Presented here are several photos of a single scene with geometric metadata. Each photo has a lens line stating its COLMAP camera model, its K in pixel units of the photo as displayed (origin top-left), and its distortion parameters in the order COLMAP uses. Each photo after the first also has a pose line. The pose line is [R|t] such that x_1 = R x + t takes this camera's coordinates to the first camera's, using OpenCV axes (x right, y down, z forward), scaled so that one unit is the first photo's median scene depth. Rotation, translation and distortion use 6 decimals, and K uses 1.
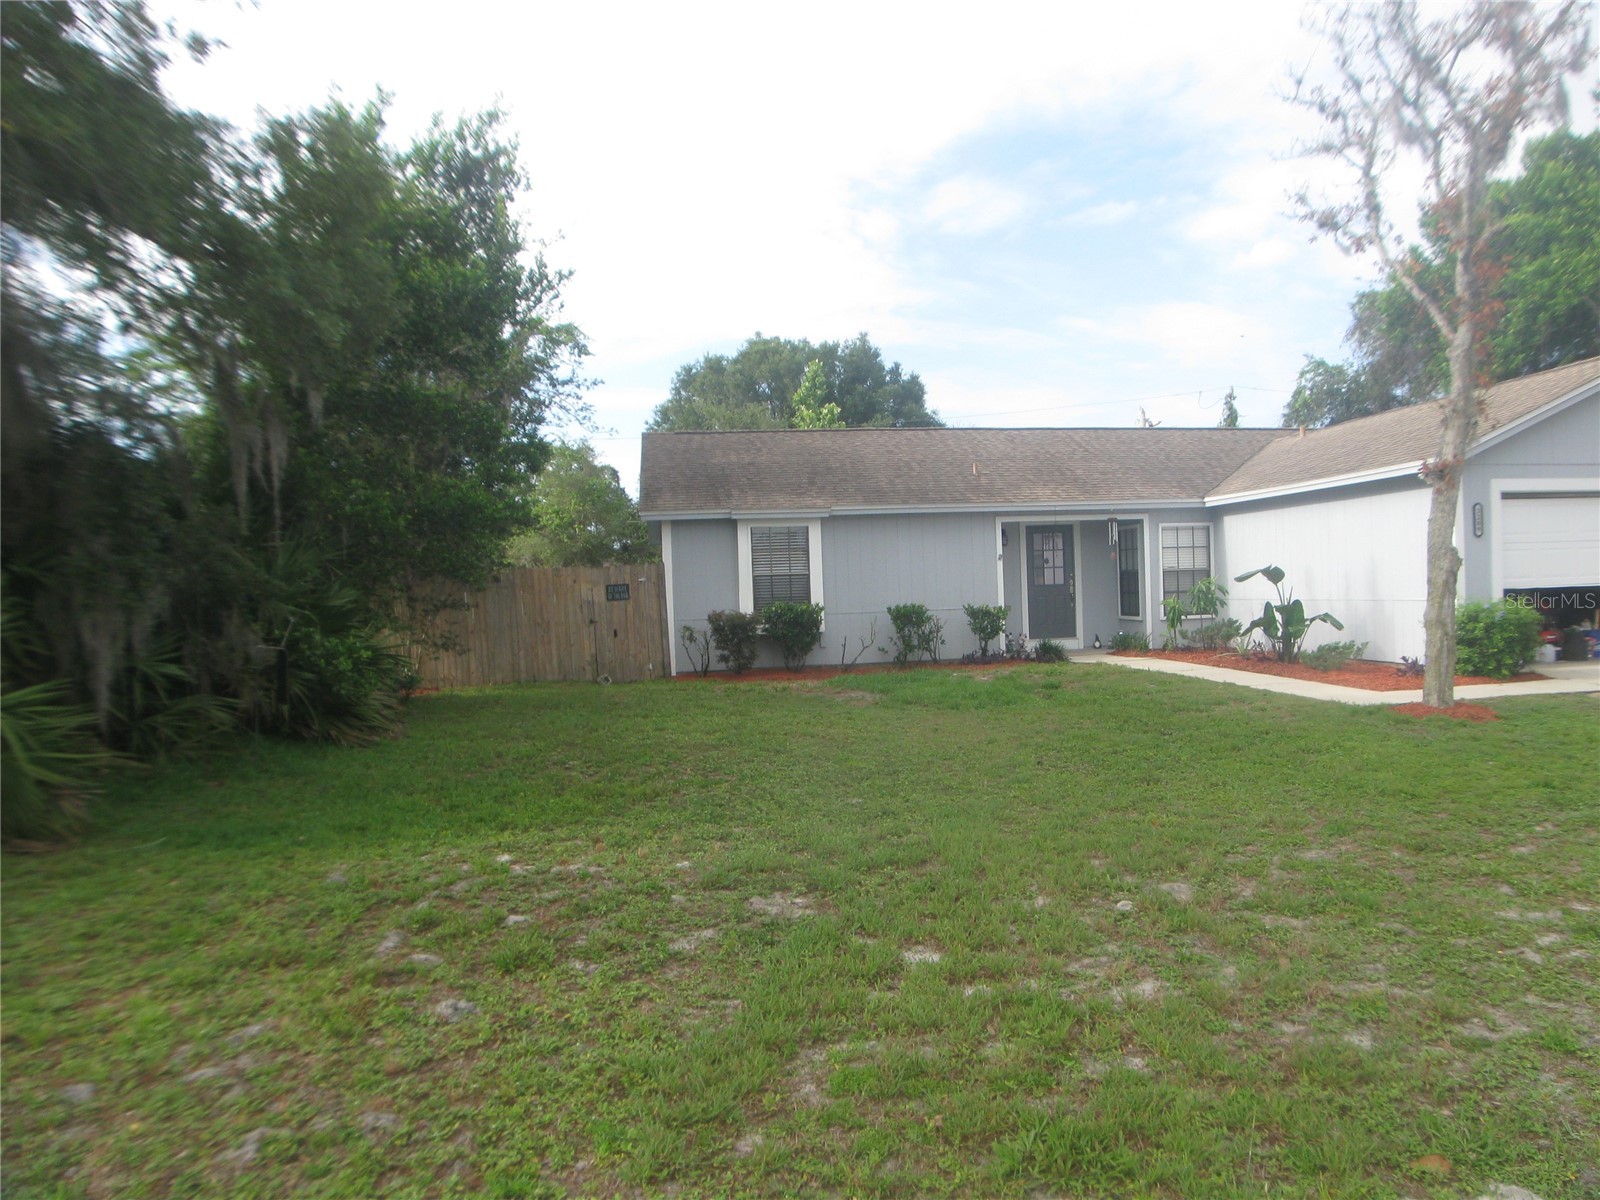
lens RADIAL K [[1138.9, 0, 840.5], [0, 1138.9, 635.9], [0, 0, 1]] dist [-0.159636, 0.080216]
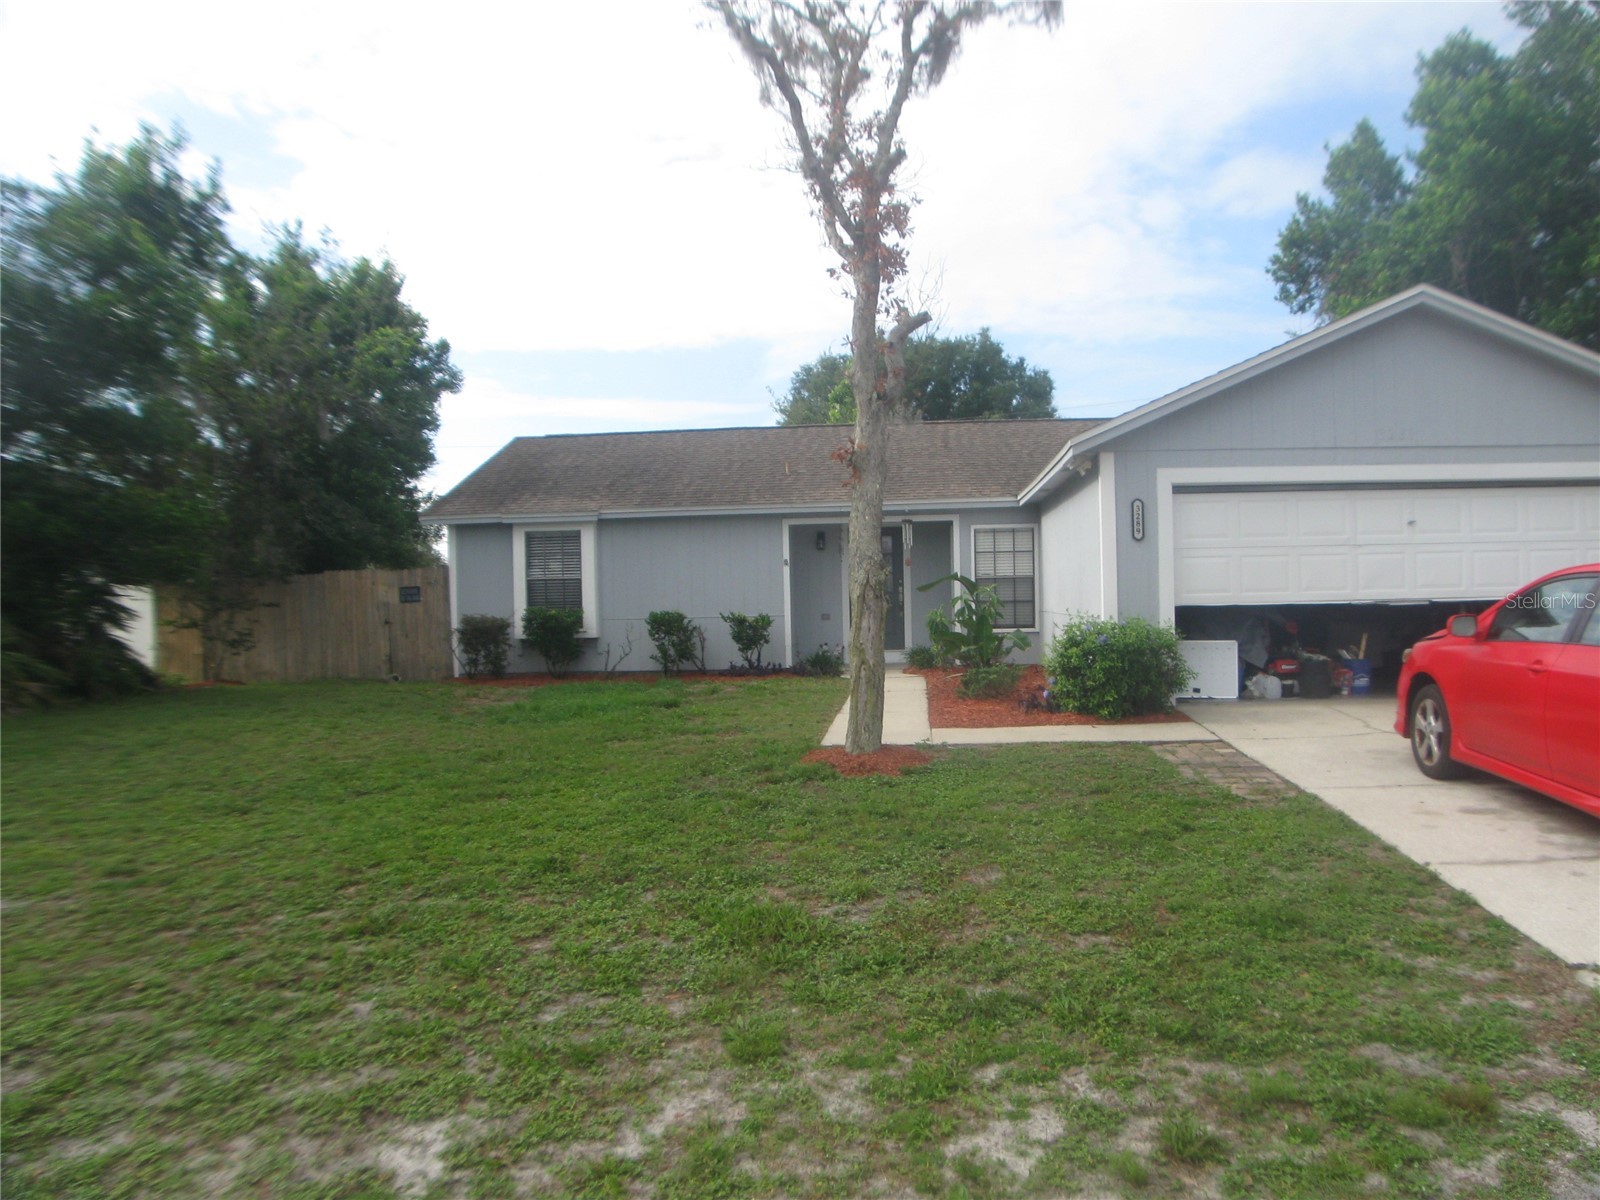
lens RADIAL K [[1138.9, 0, 826.5], [0, 1138.9, 629.4], [0, 0, 1]] dist [-0.159636, 0.080216]
pose [[0.971446, 0.022143, -0.236226, 0.412192], [-0.023308, 0.999726, -0.002136, -0.013395], [0.236114, 0.007581, 0.971696, 0.101288]]
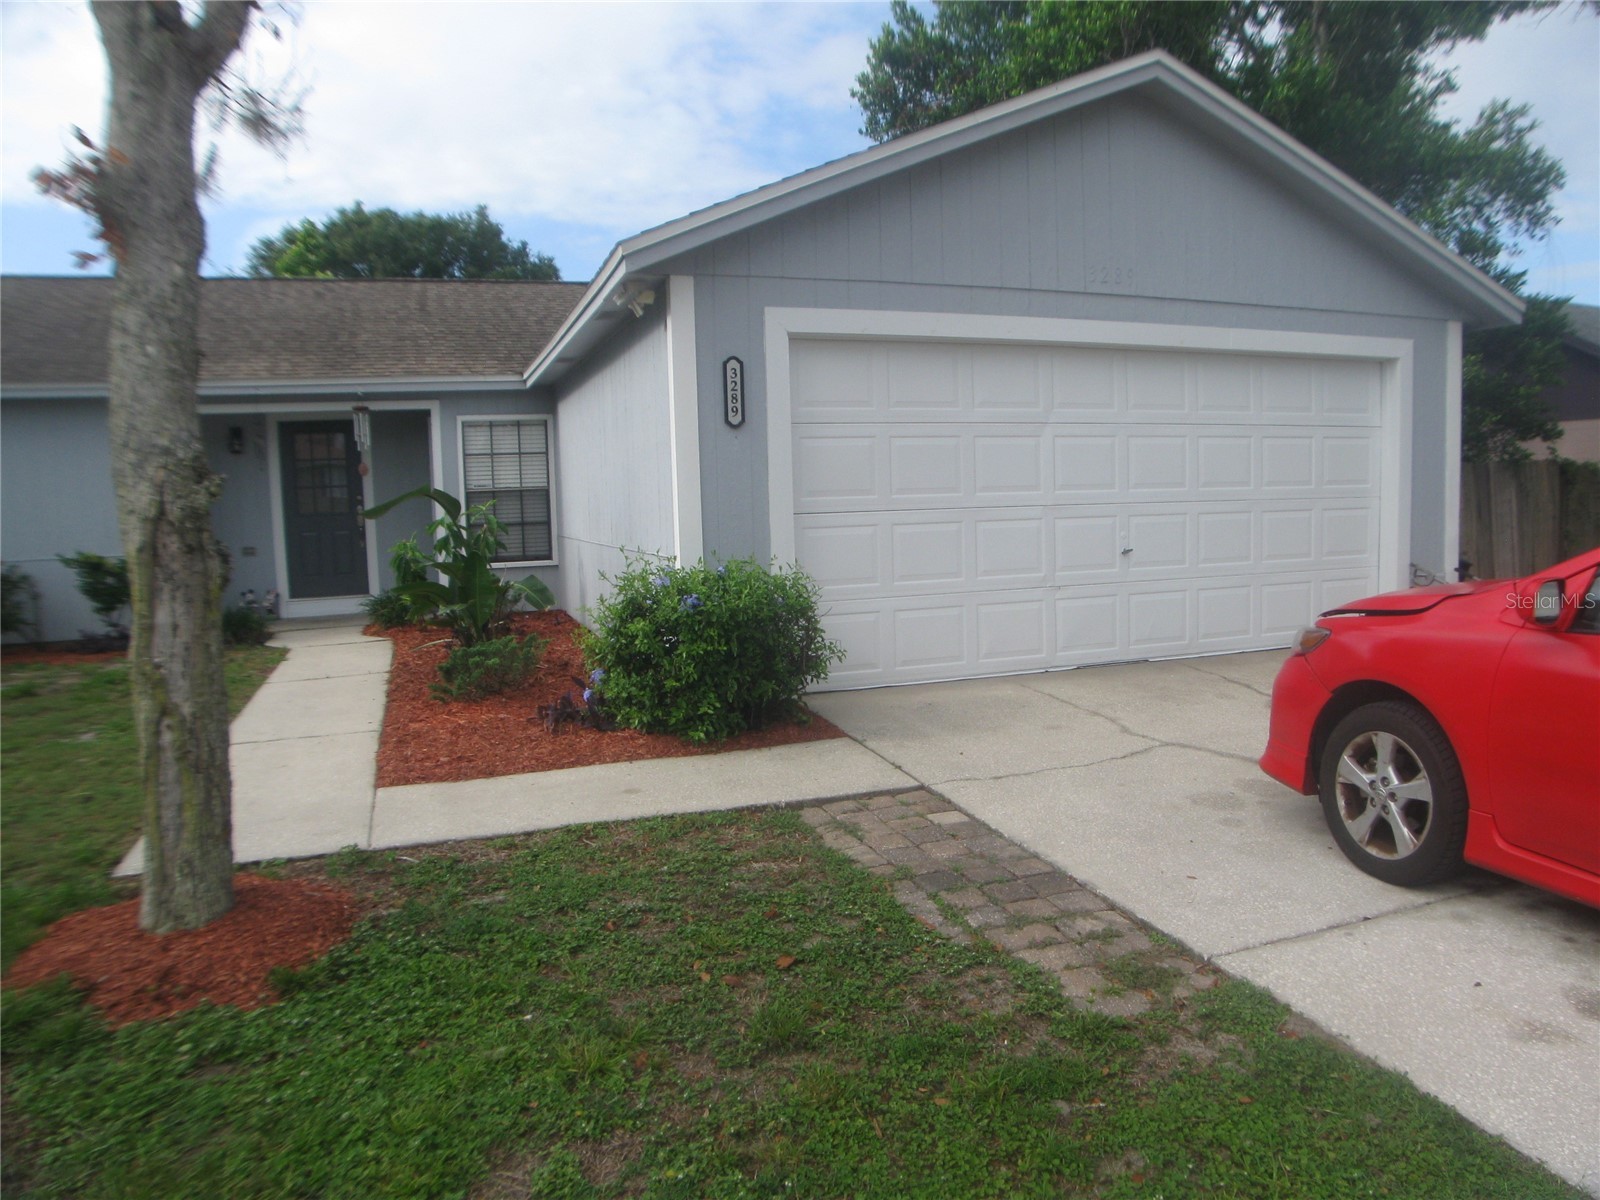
lens RADIAL K [[1138.9, 0, 845.4], [0, 1138.9, 624.4], [0, 0, 1]] dist [-0.159636, 0.080216]
pose [[0.978771, -0.012719, 0.204563, 0.390834], [-0.001176, 0.997708, 0.067660, -0.028261], [-0.204954, -0.066464, 0.976512, 0.365237]]
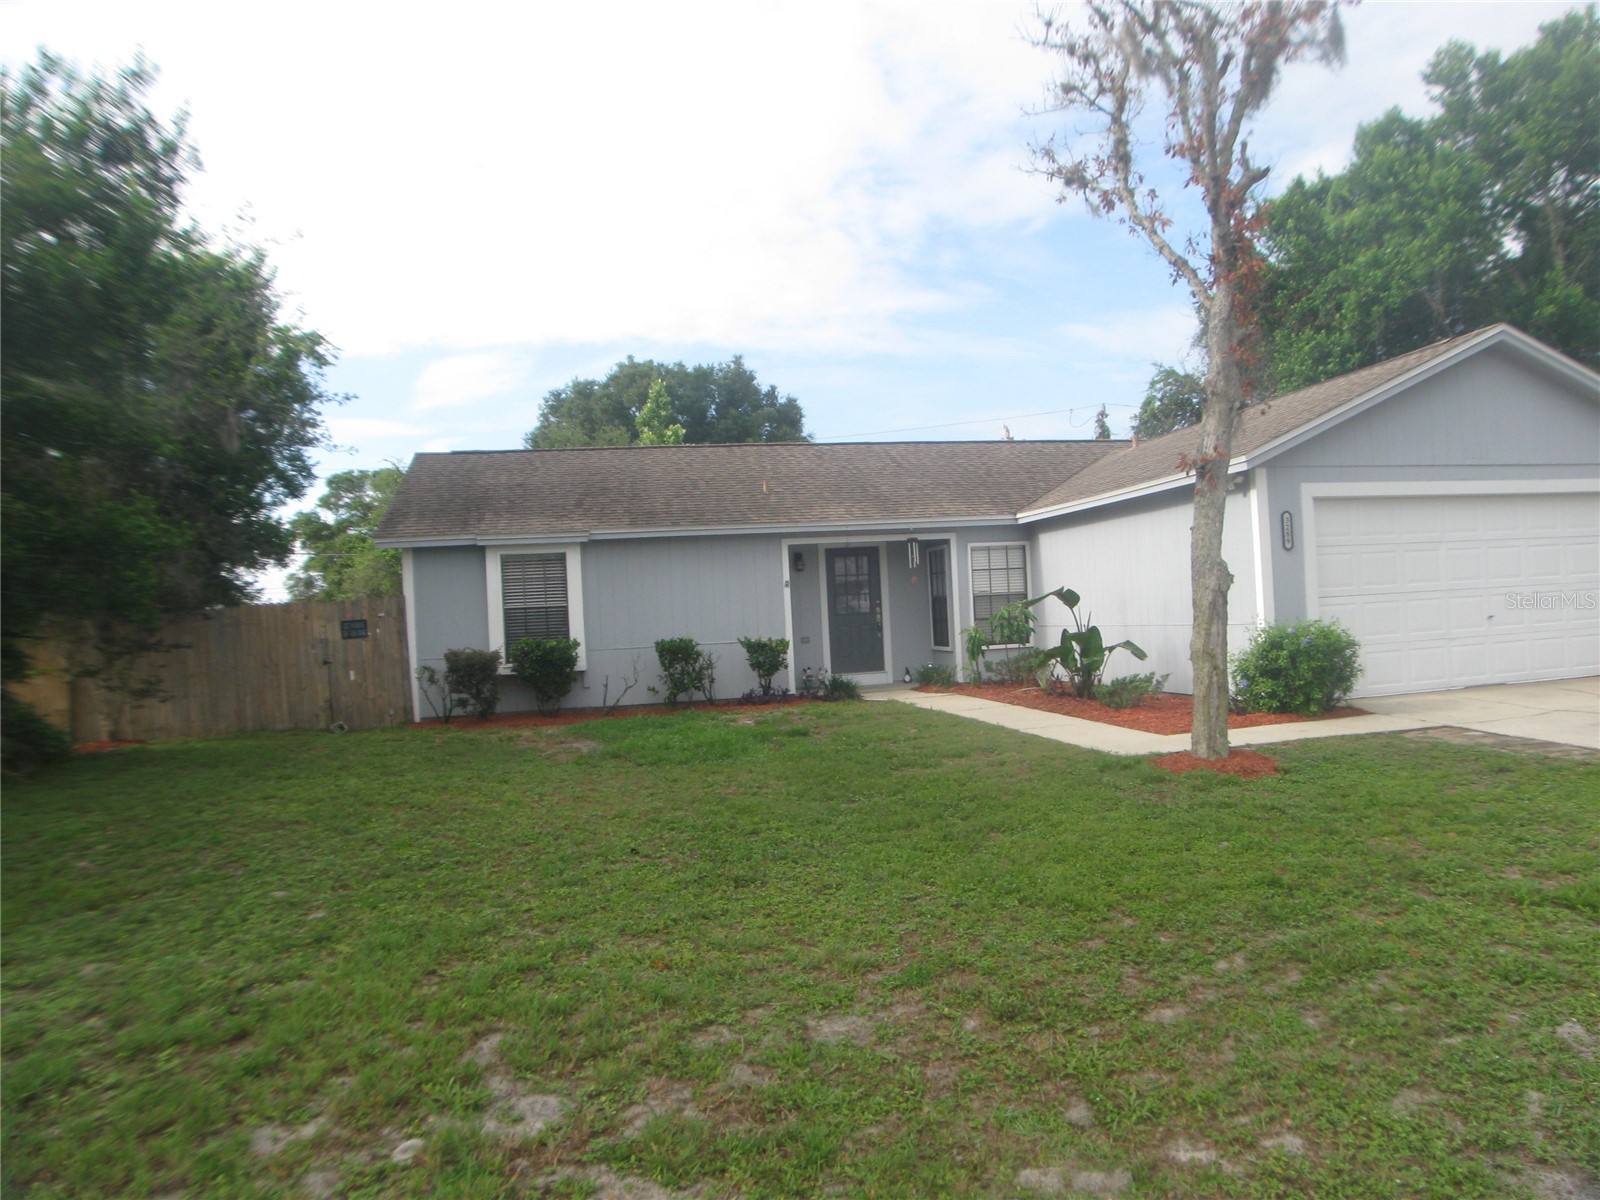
lens RADIAL K [[1138.9, 0, 827.8], [0, 1138.9, 620.8], [0, 0, 1]] dist [-0.159636, 0.080216]
pose [[0.998119, -0.014762, 0.059498, 0.123826], [0.017032, 0.999139, -0.037832, -0.005729], [-0.058888, 0.038774, 0.997511, 0.105408]]
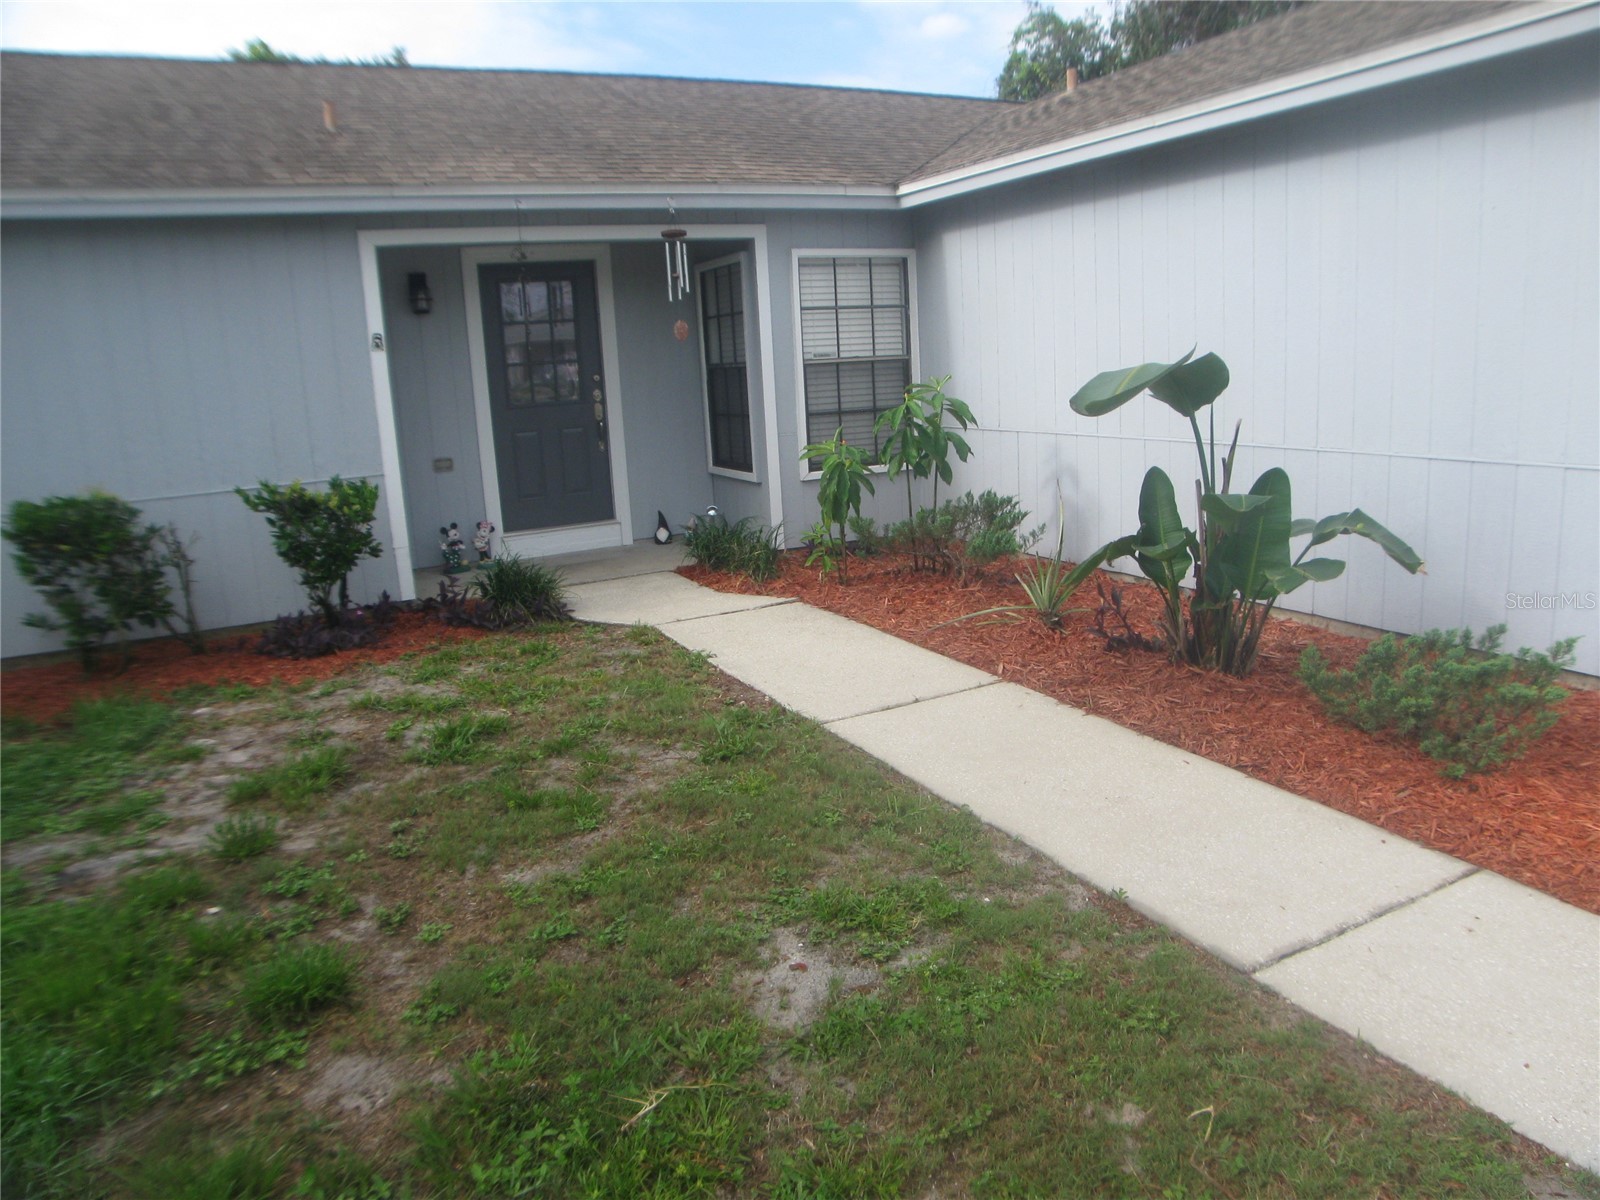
lens RADIAL K [[1138.9, 0, 841.1], [0, 1138.9, 618.0], [0, 0, 1]] dist [-0.159636, 0.080216]
pose [[0.949390, -0.080900, 0.303501, 0.175279], [0.028859, 0.984641, 0.172187, -0.039323], [-0.312770, -0.154714, 0.937144, 0.624424]]
